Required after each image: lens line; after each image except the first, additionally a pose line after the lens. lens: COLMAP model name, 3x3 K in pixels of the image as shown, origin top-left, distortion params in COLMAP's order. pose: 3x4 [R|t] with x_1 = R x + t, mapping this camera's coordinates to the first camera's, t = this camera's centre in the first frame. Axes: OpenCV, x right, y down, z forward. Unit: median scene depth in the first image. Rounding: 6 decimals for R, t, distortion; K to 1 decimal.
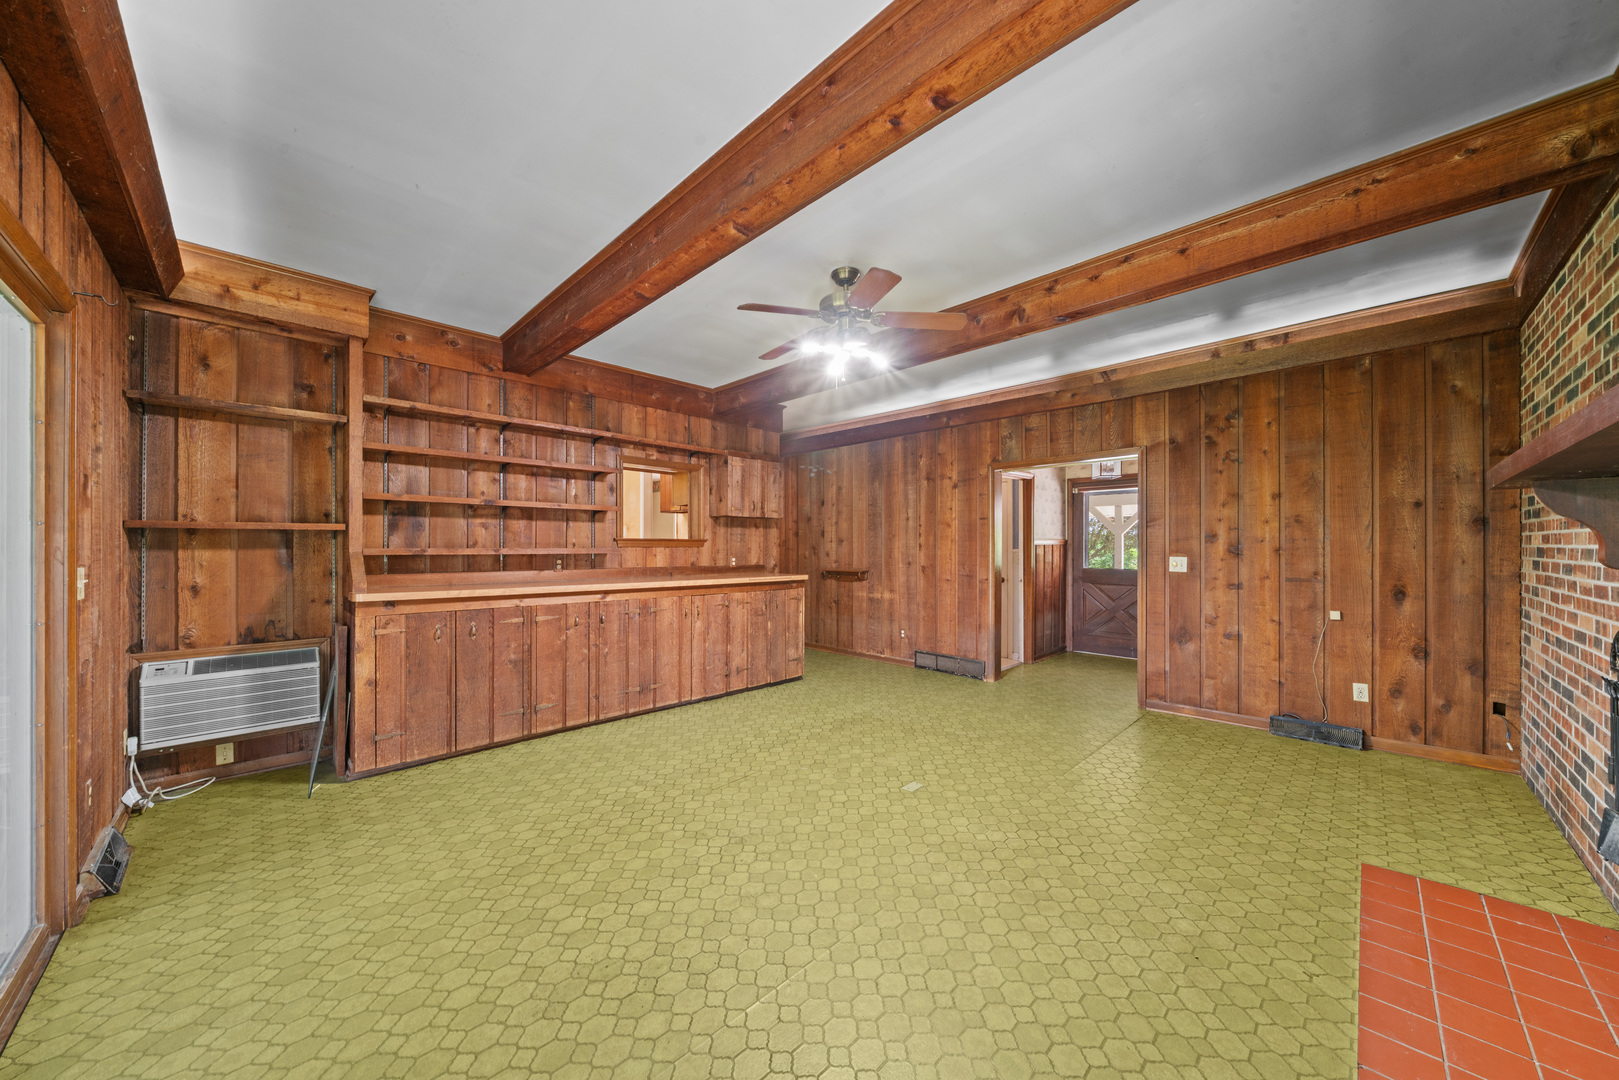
lens RADIAL K [[561.2, 0, 798.2], [0, 561.2, 544.8], [0, 0, 1]] dist [-0.005074, 0.000017]
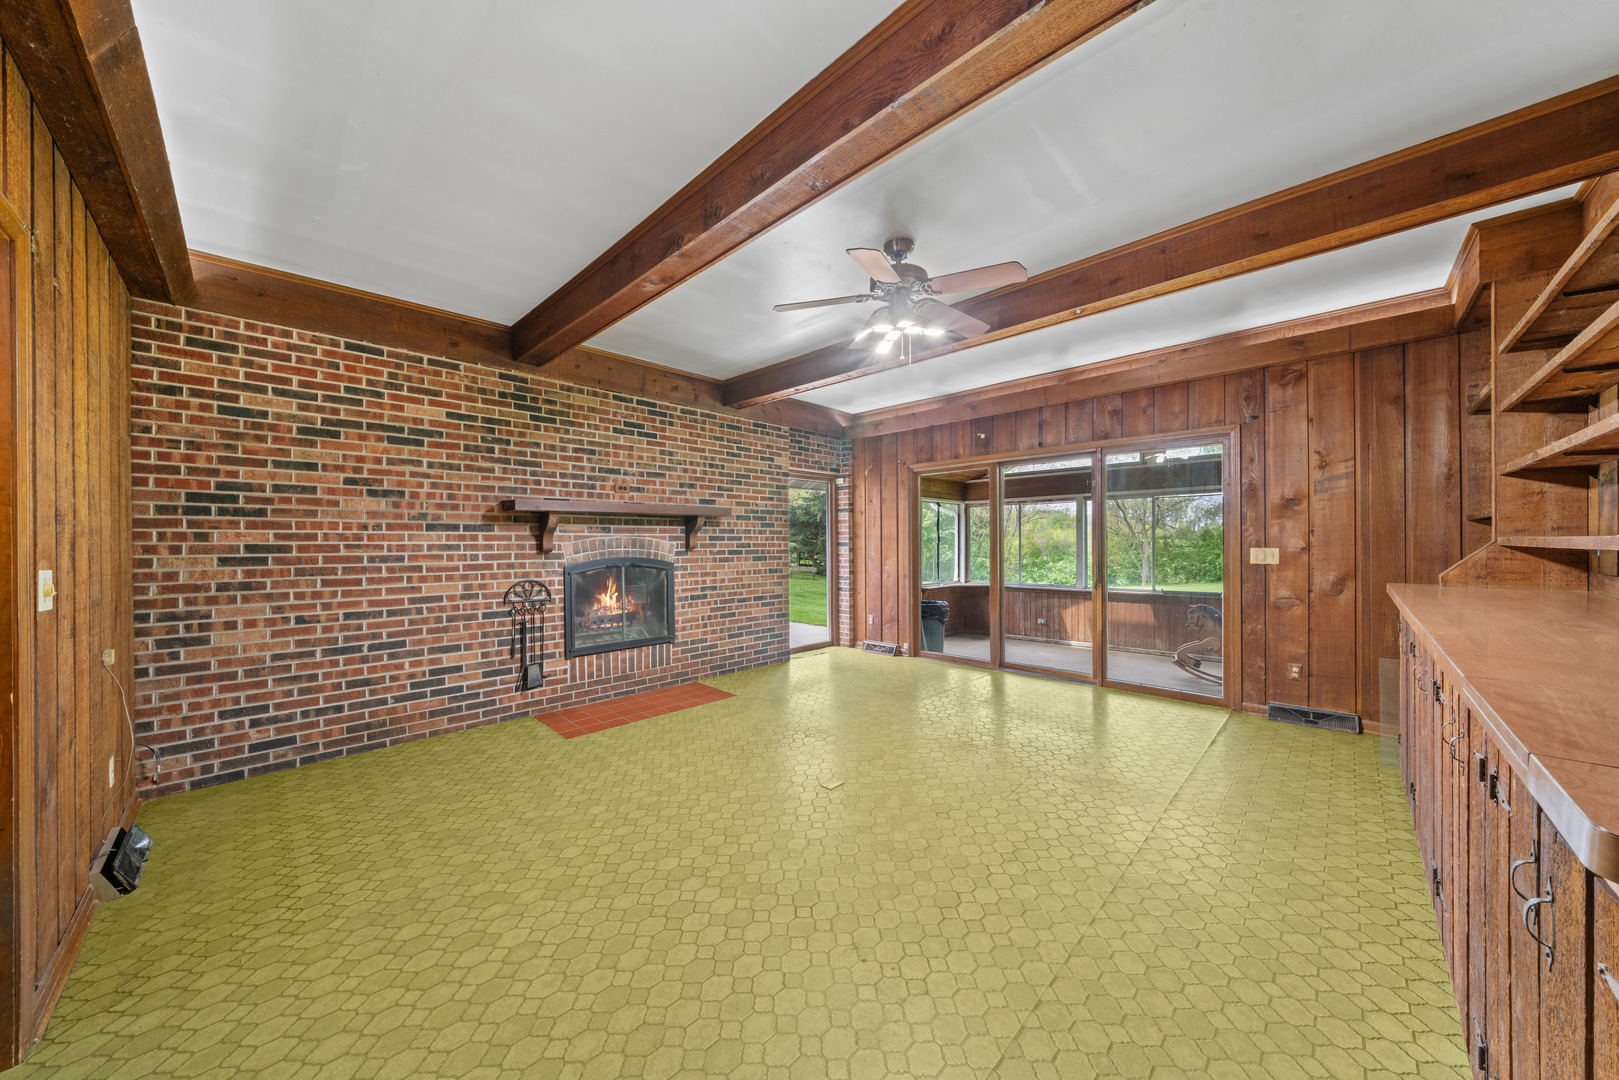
lens RADIAL K [[548.4, 0, 804.6], [0, 548.4, 542.9], [0, 0, 1]] dist [-0.003483, -0.000084]
pose [[-0.999863, 0.006846, -0.015102, 0.219448], [0.006898, 0.999970, -0.003381, 0.010191], [0.015078, -0.003485, -0.999880, 1.620816]]
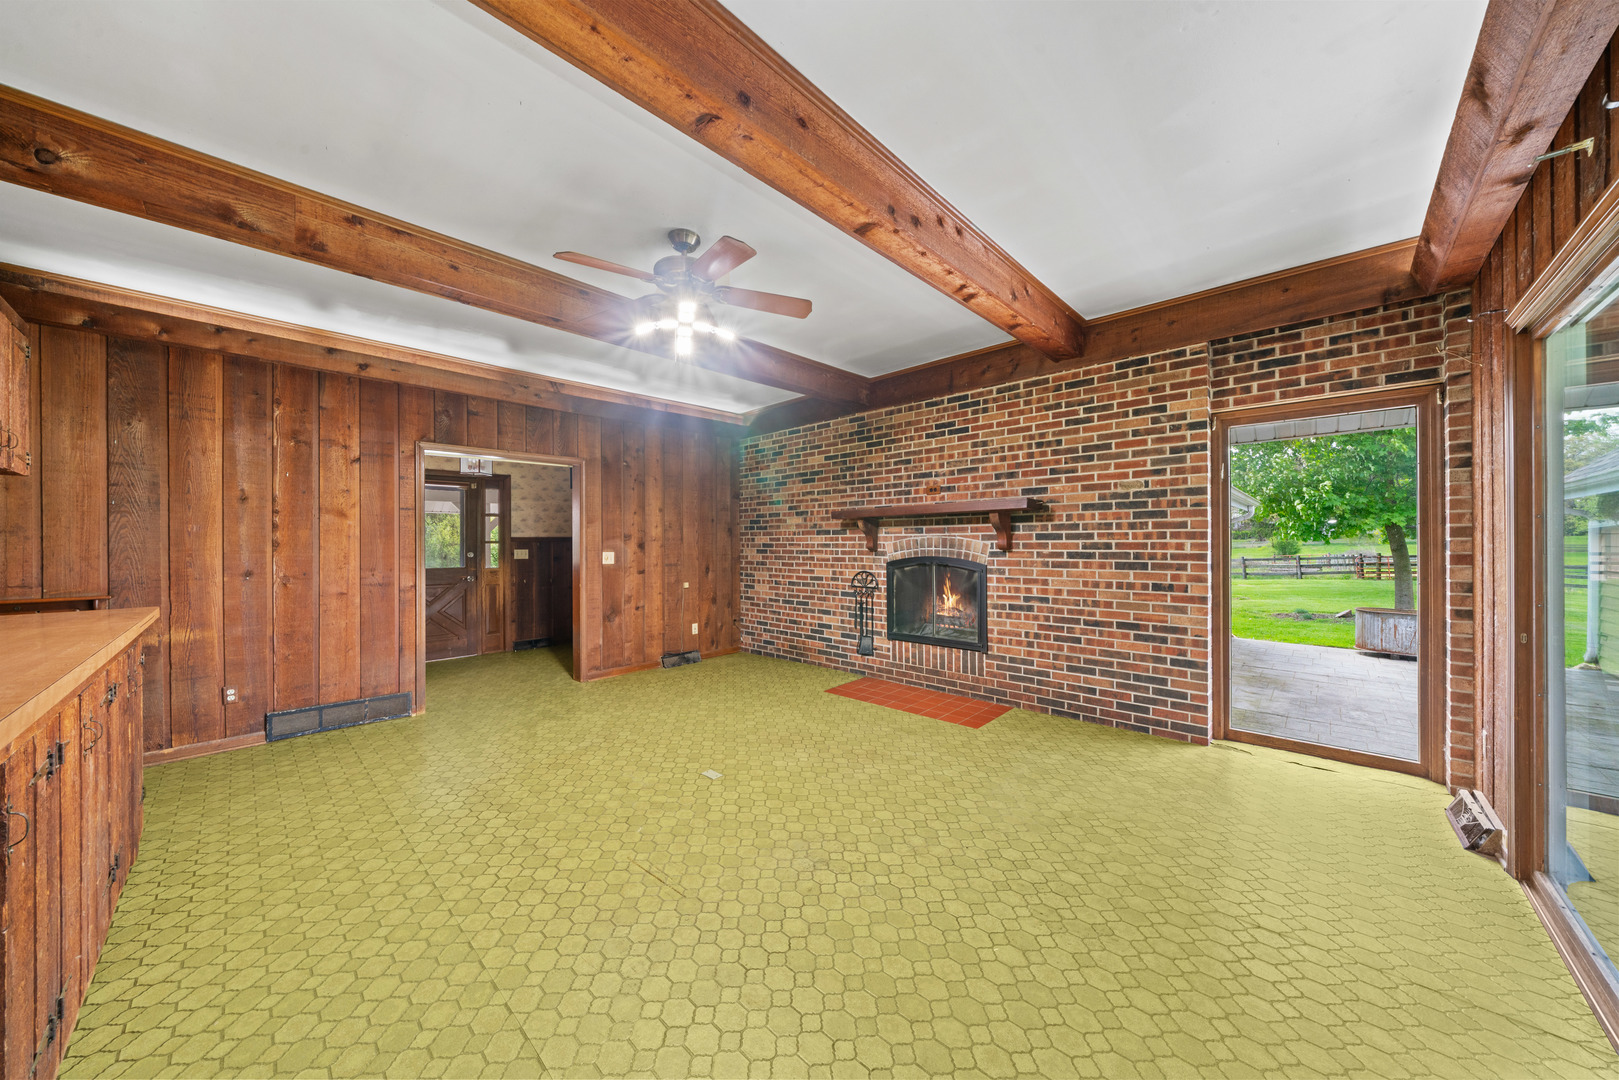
lens RADIAL K [[548.4, 0, 804.6], [0, 548.4, 542.9], [0, 0, 1]] dist [-0.003483, -0.000084]
pose [[-0.032344, 0.000742, 0.999477, -0.673281], [0.003081, 0.999995, -0.000642, 0.003930], [-0.999472, 0.003059, -0.032346, 0.712104]]
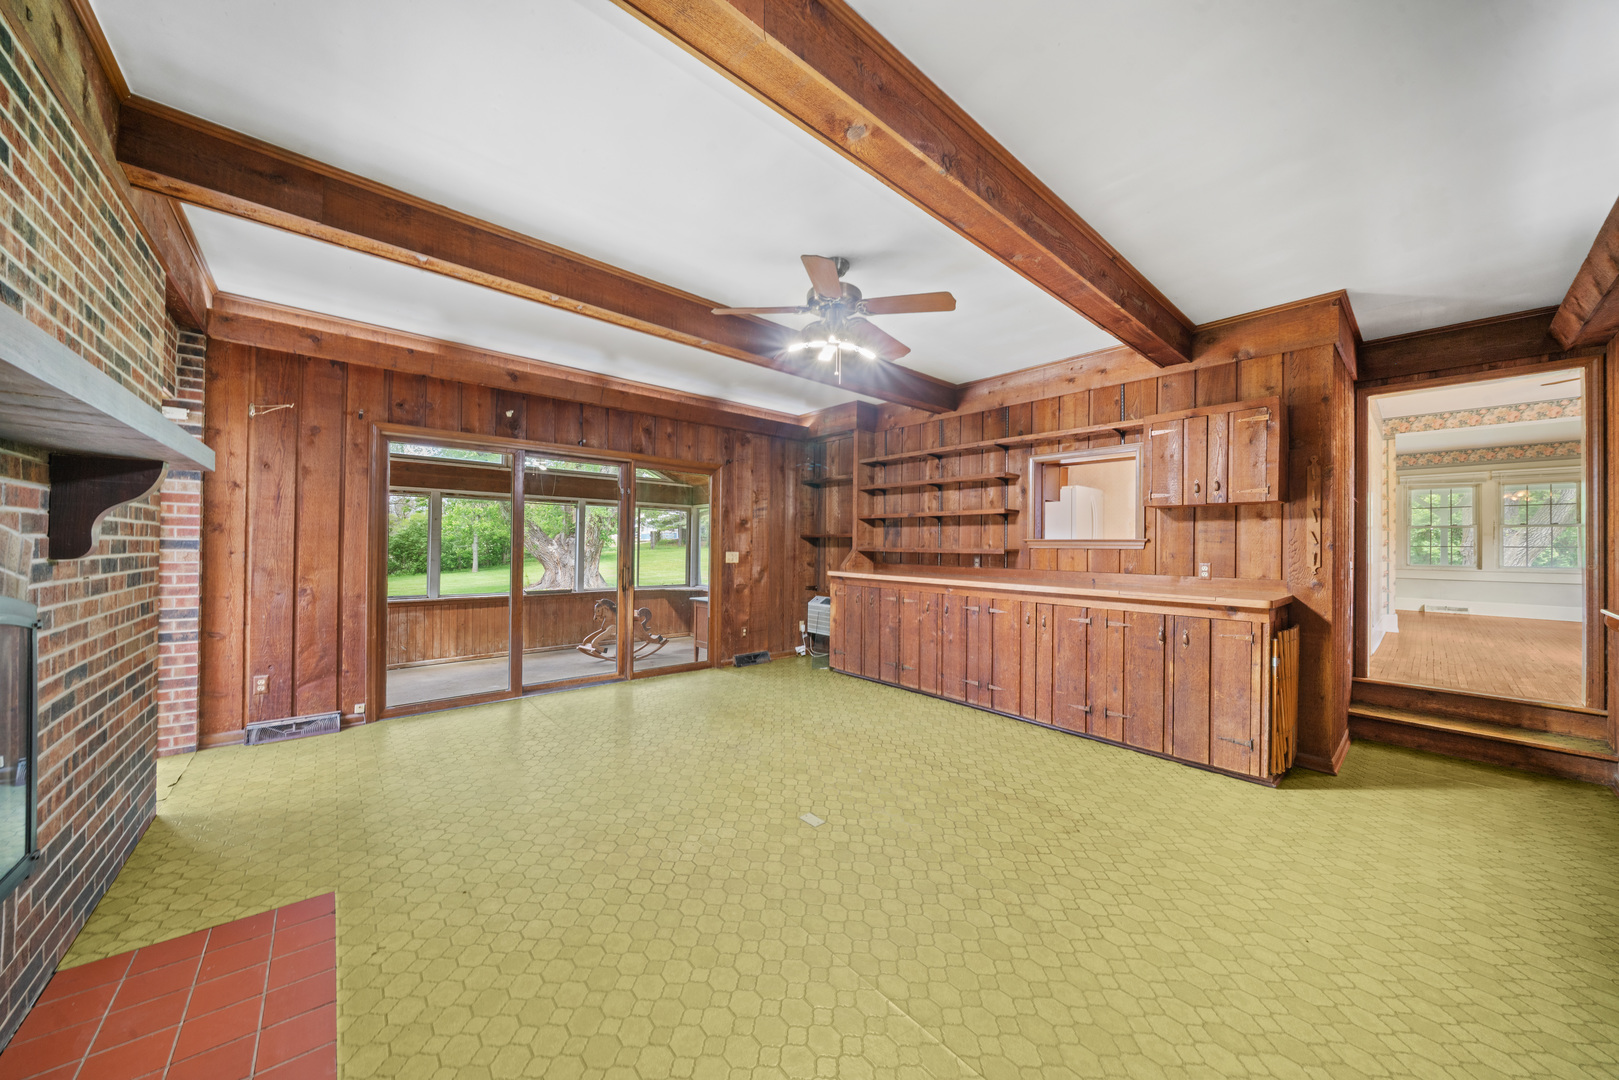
lens RADIAL K [[547.9, 0, 801.6], [0, 547.9, 540.0], [0, 0, 1]] dist [-0.002714, -0.000139]
pose [[-0.066624, -0.012696, -0.997697, 0.877377], [-0.007847, 0.999895, -0.012200, 0.005858], [0.997747, 0.007016, -0.066717, 0.858079]]
